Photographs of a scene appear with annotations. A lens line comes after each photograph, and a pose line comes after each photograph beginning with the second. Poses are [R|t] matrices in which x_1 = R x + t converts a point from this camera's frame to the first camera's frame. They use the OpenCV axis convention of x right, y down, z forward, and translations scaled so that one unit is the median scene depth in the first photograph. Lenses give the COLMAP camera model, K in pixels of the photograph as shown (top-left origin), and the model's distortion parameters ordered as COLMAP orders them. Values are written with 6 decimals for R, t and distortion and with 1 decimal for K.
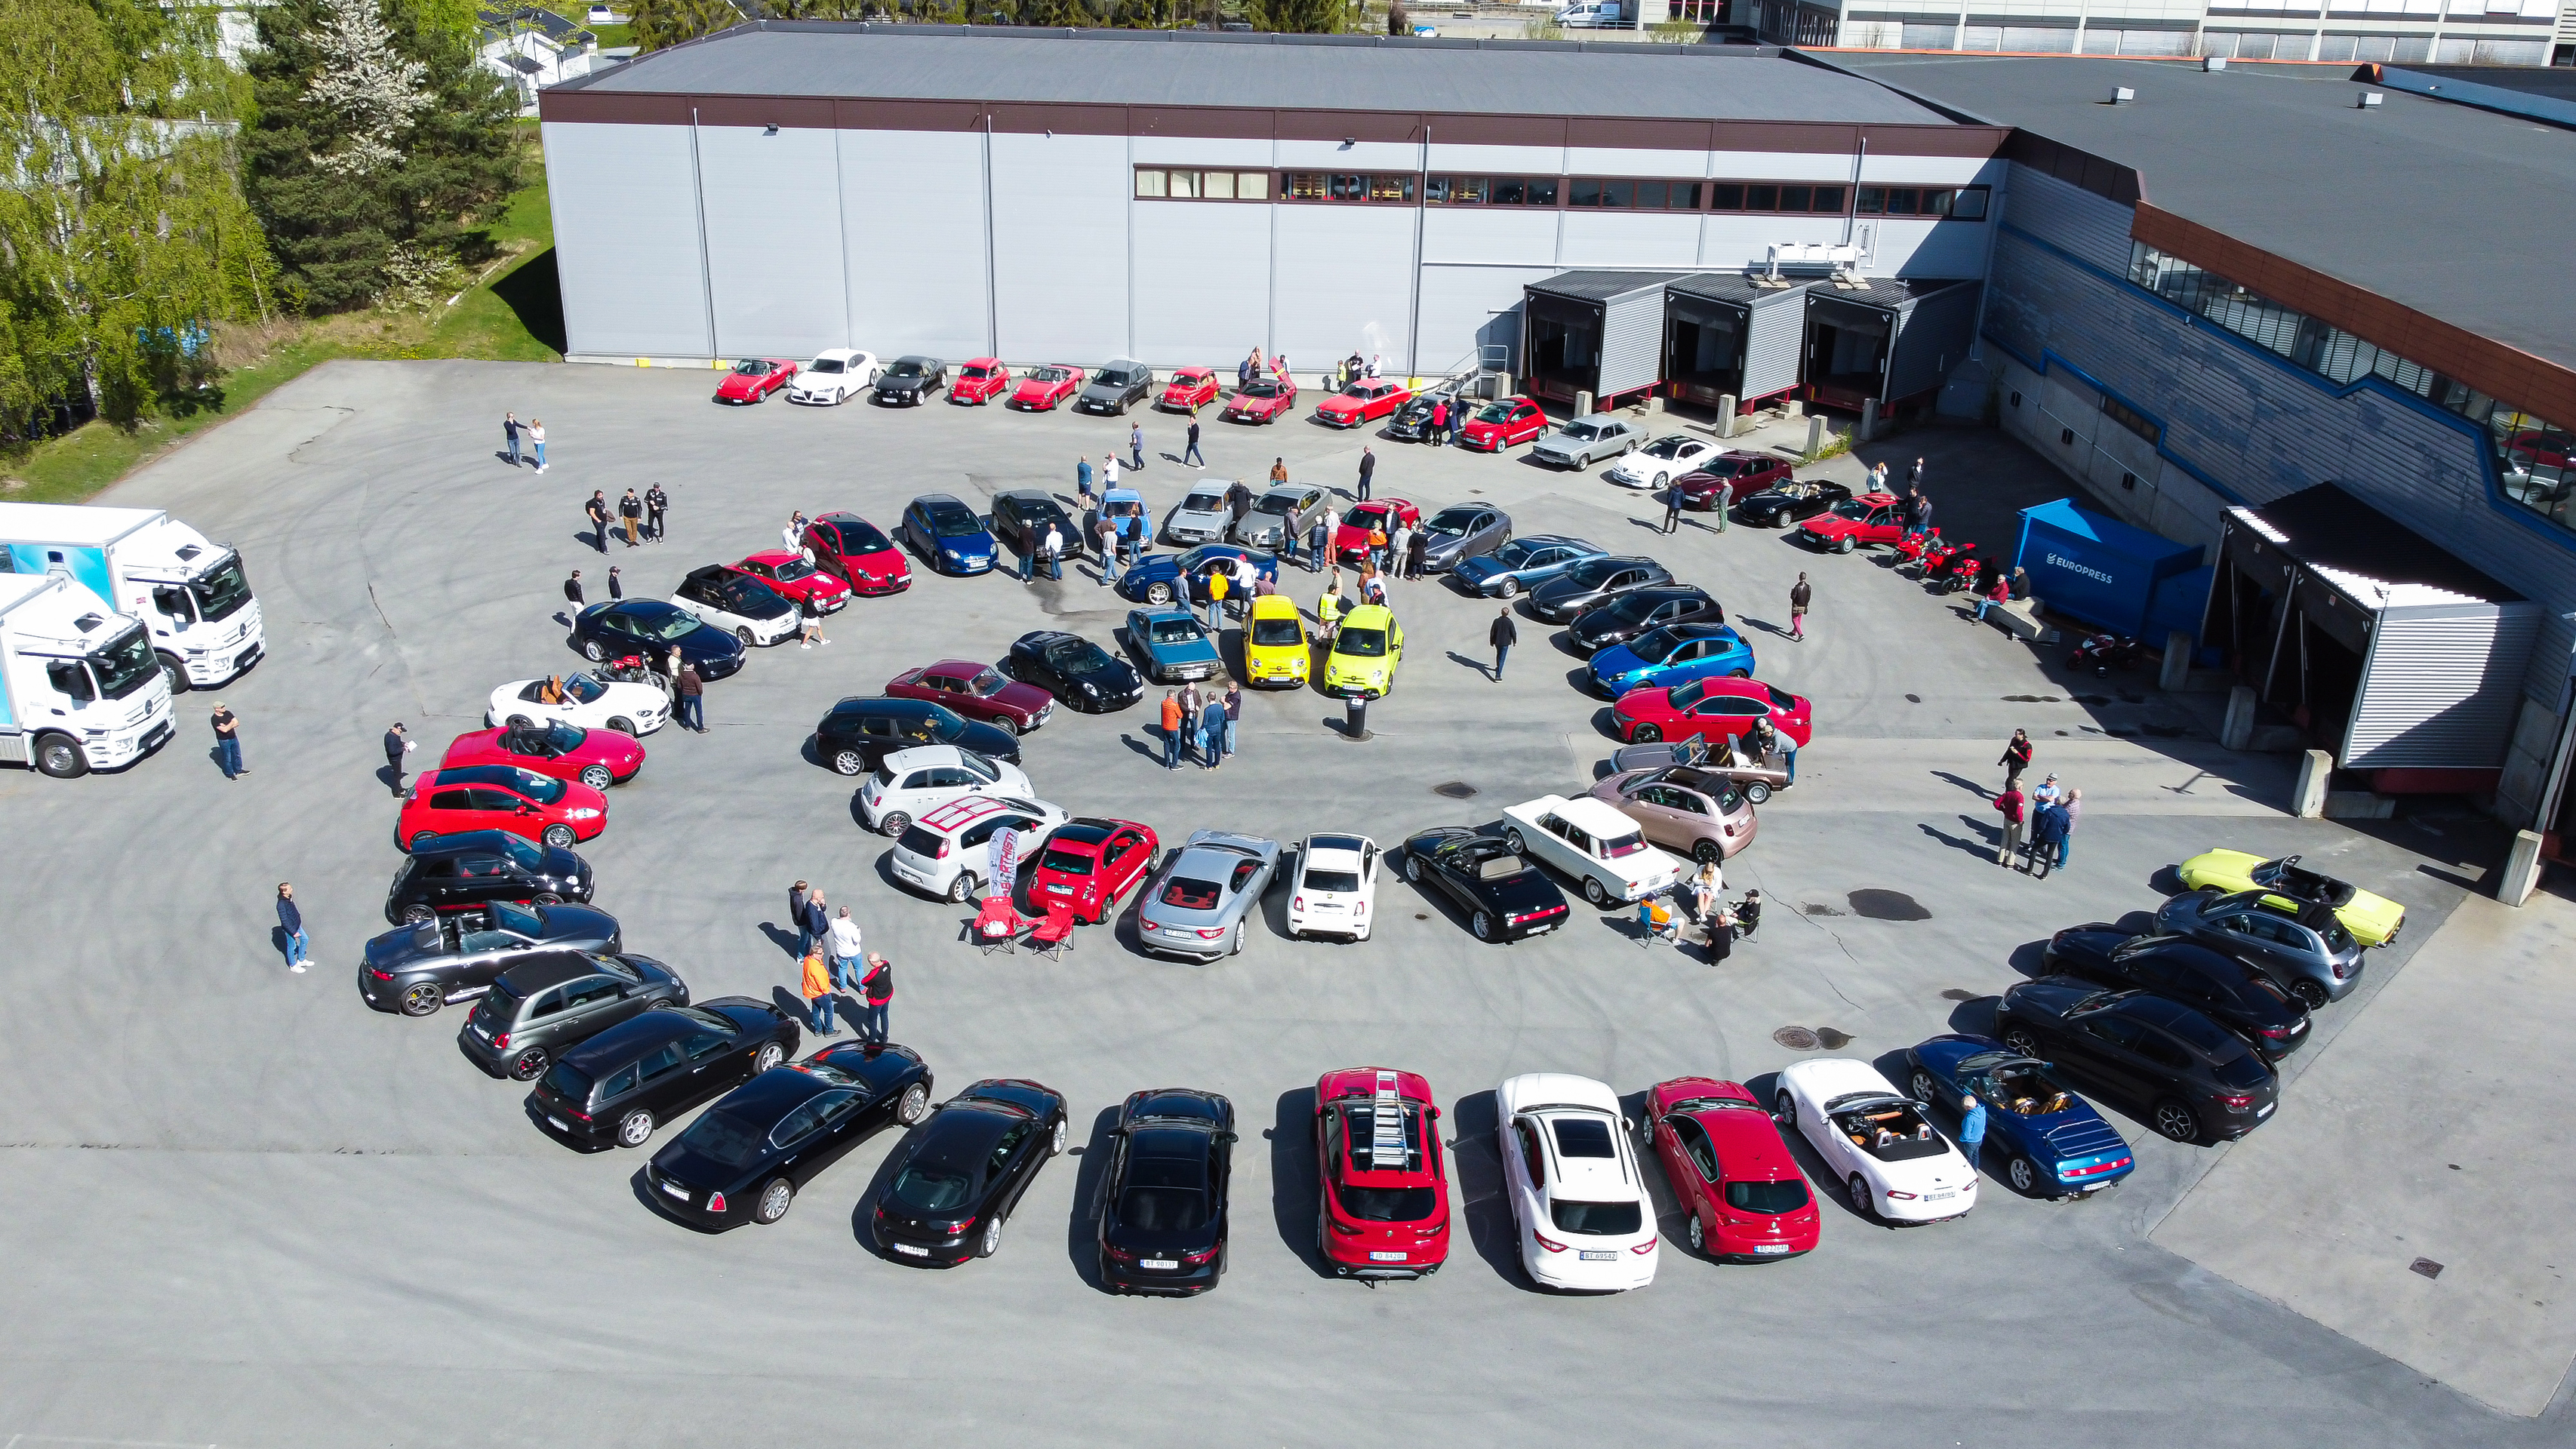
lens RADIAL K [[1960.7, 0, 1275.3], [0, 1960.7, 731.1], [0, 0, 1]] dist [0.000083, -0.006109]
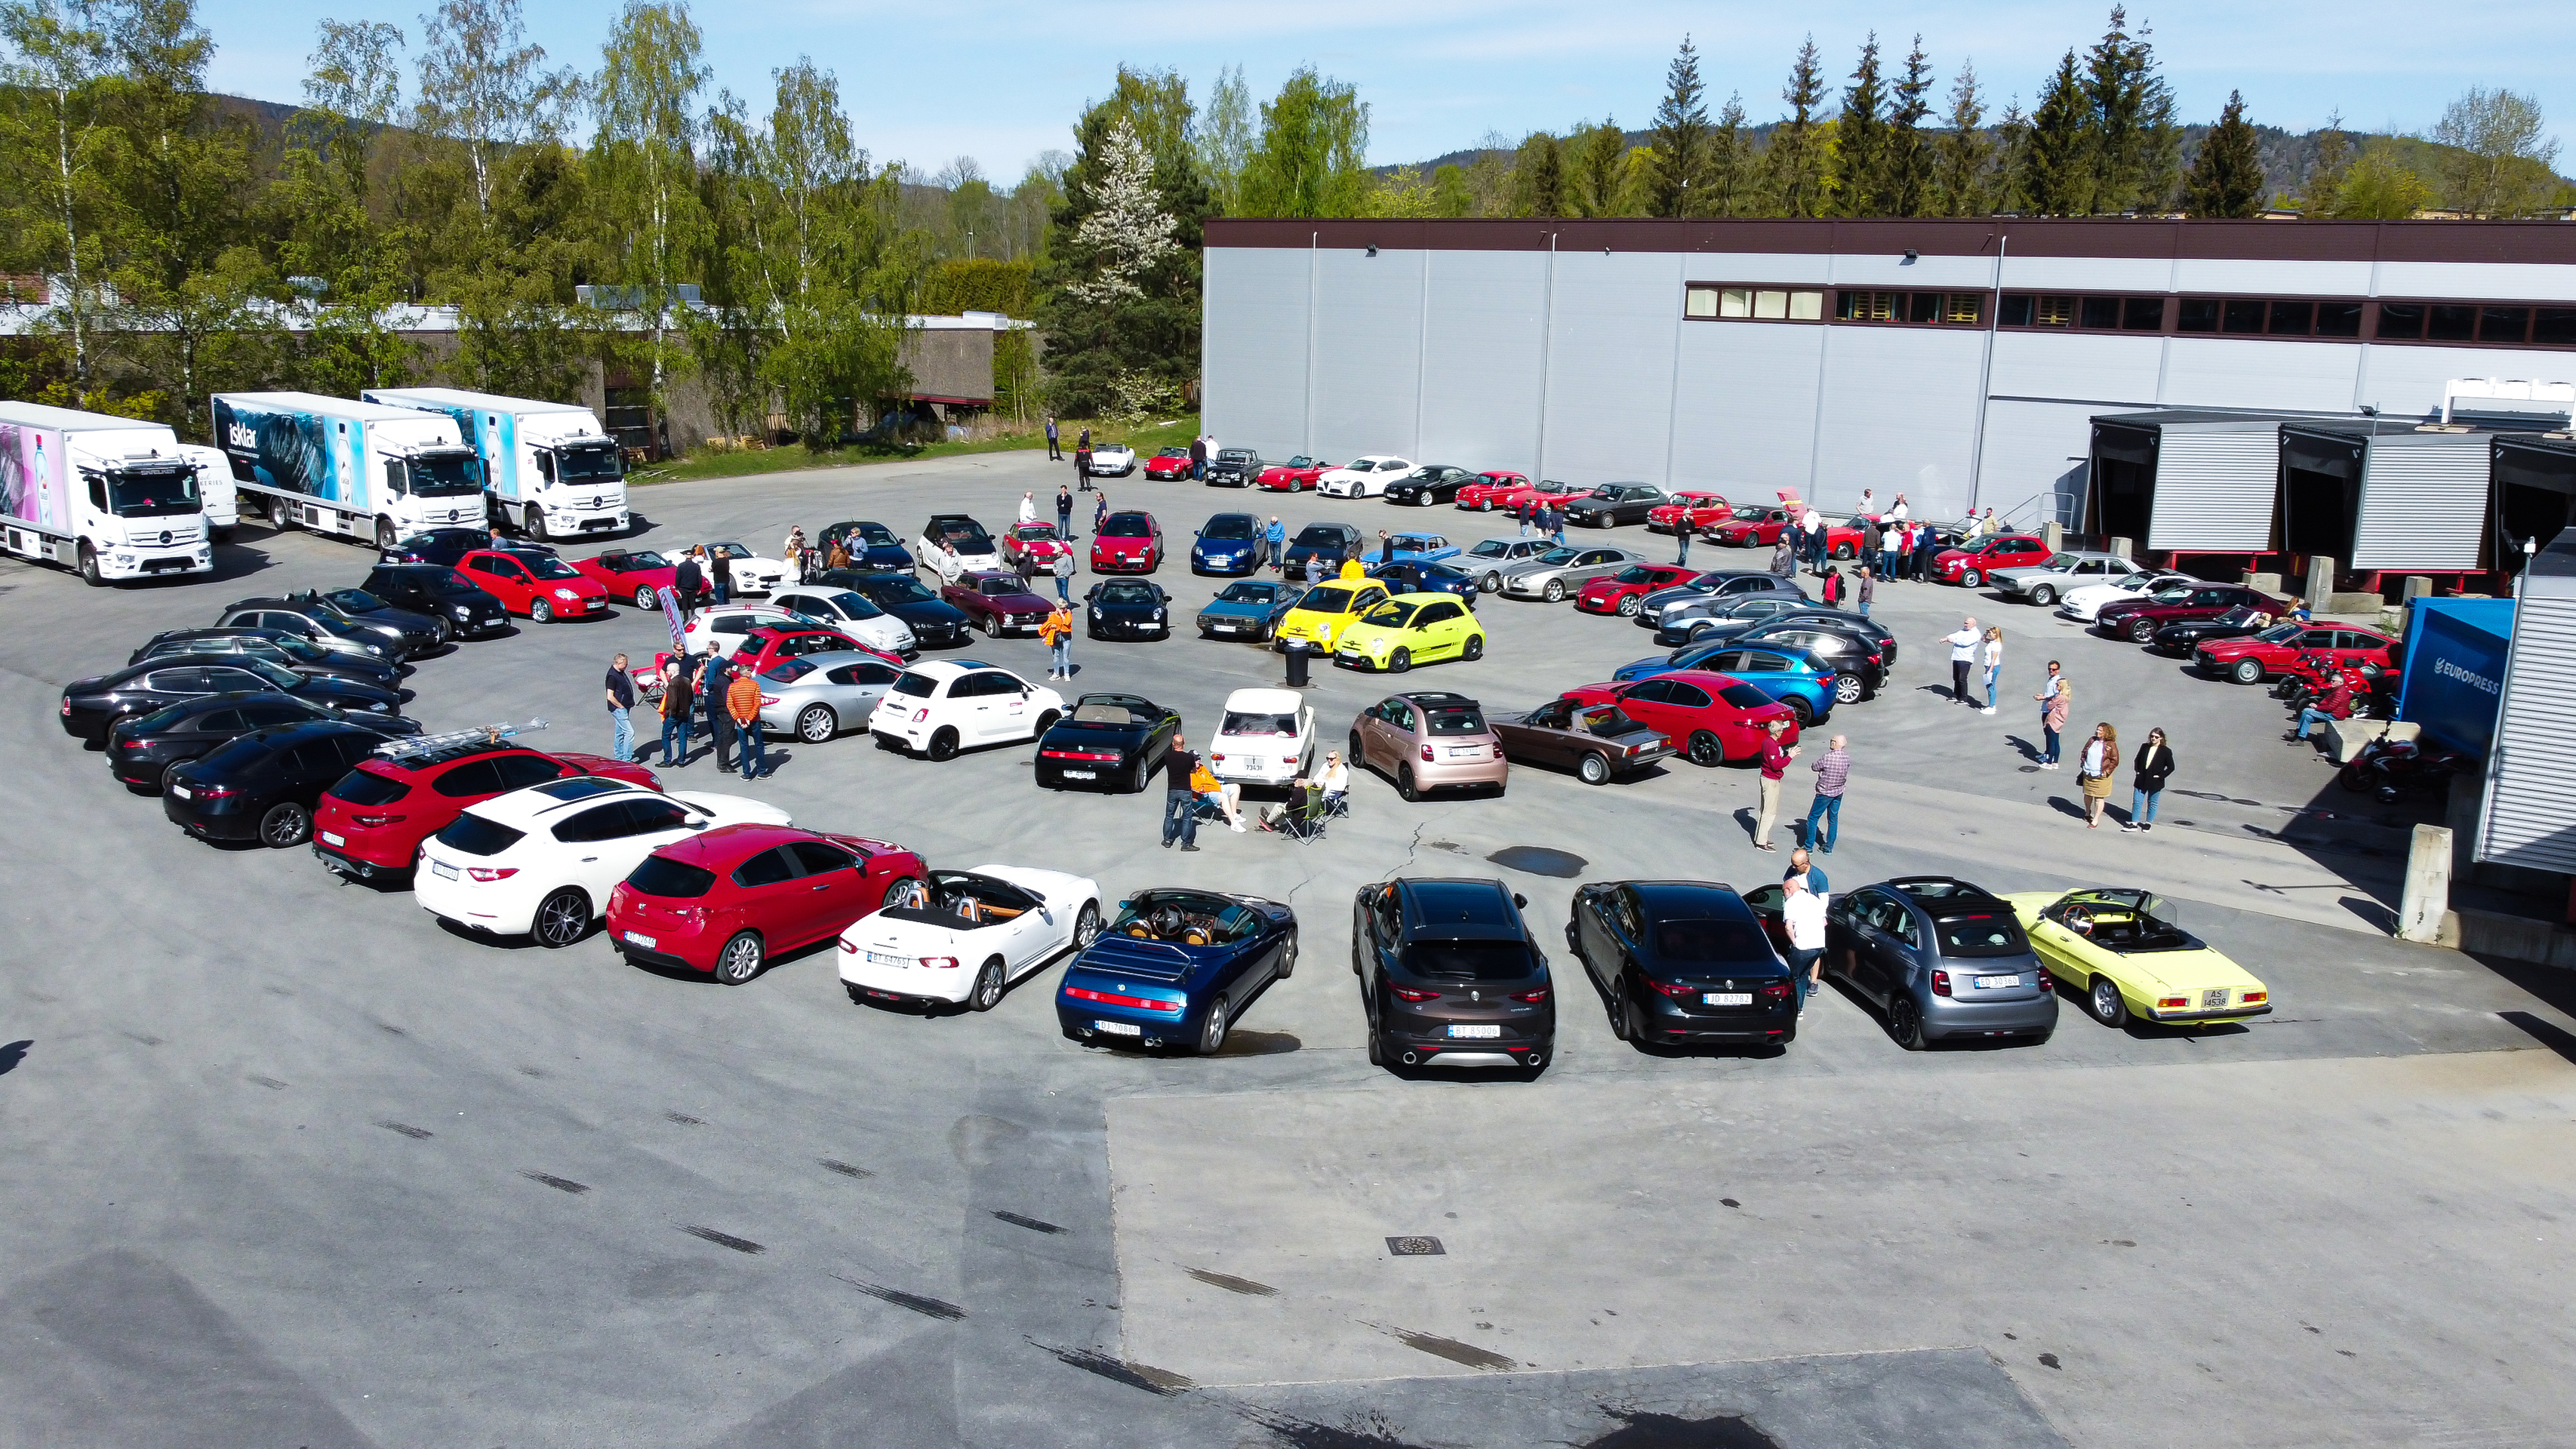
lens RADIAL K [[2004.8, 0, 1291.2], [0, 2004.8, 658.8], [0, 0, 1]] dist [-0.002242, -0.000602]
pose [[0.791215, 0.107260, -0.602059, 0.373482], [-0.257667, 0.951315, -0.169139, 0.092139], [0.554605, 0.288956, 0.780332, 0.201016]]
